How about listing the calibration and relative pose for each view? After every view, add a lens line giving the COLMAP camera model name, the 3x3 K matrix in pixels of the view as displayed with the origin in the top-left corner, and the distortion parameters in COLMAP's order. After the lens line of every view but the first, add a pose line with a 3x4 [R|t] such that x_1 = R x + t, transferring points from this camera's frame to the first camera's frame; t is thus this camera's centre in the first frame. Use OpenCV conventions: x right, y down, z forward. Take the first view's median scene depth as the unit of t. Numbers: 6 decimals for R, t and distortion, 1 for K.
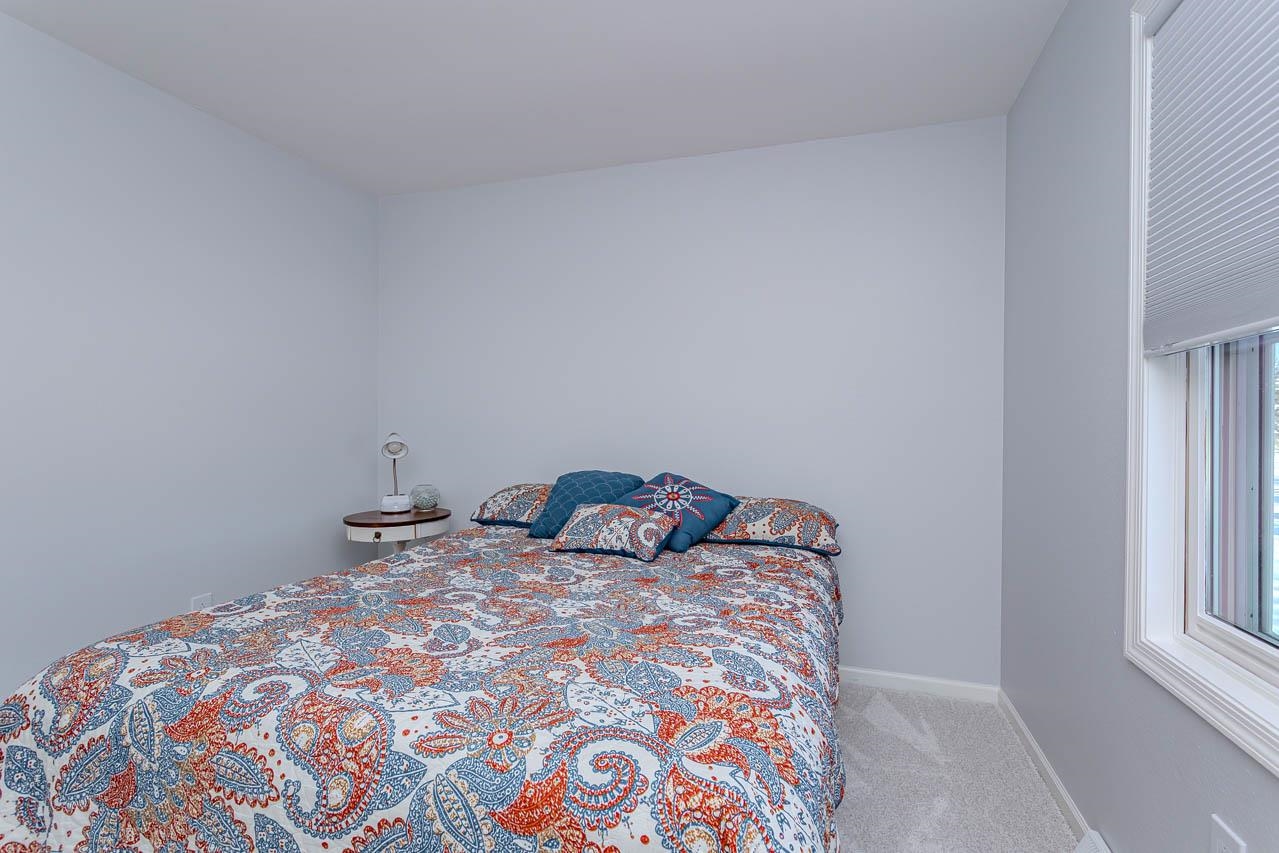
lens RADIAL K [[607.1, 0, 639.5], [0, 607.1, 426.5], [0, 0, 1]] dist [0.005061, 0.000233]
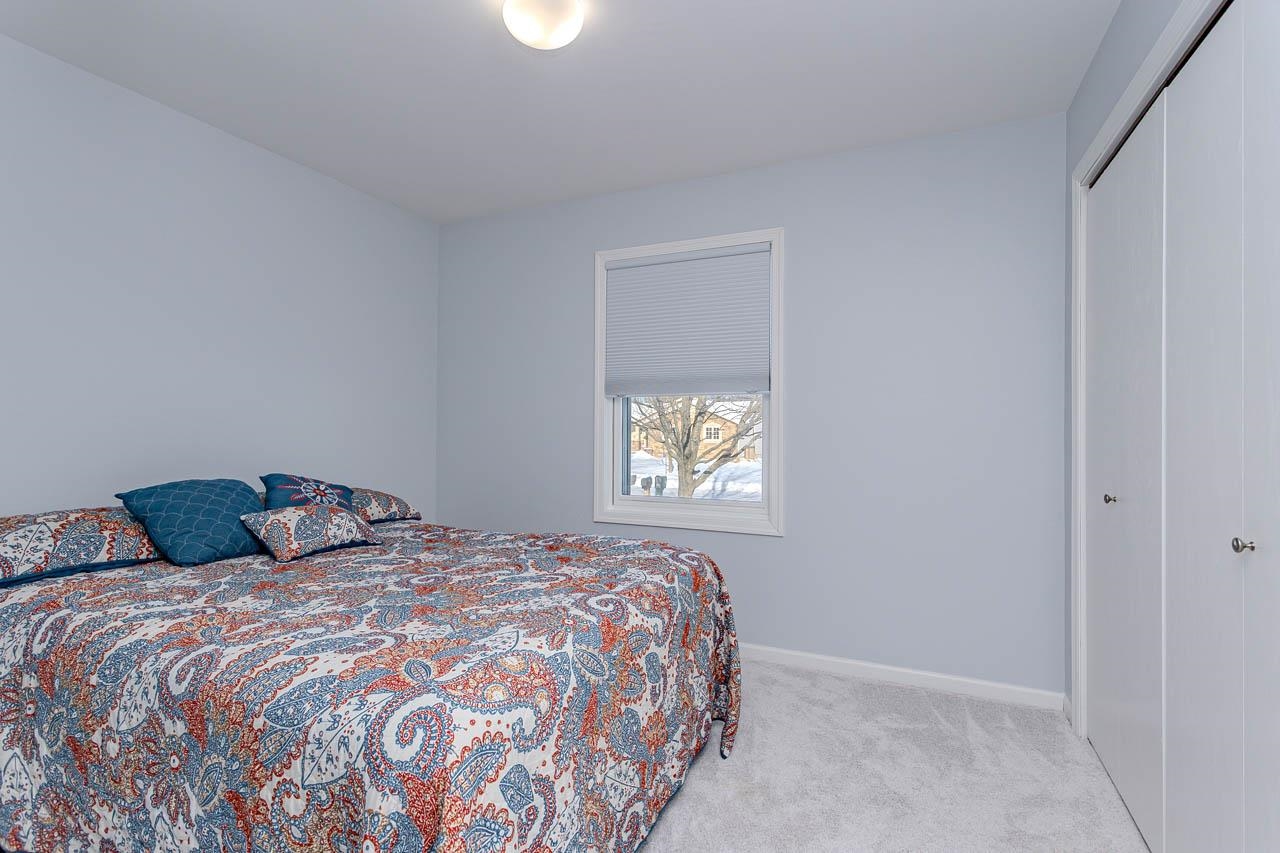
lens RADIAL K [[607.6, 0, 640.0], [0, 607.6, 426.5], [0, 0, 1]] dist [0.005061, 0.000233]
pose [[0.071759, 0.005966, 0.997404, -1.701376], [-0.015154, 0.999873, -0.004891, -0.007024], [-0.997307, -0.014763, 0.071841, 0.643656]]
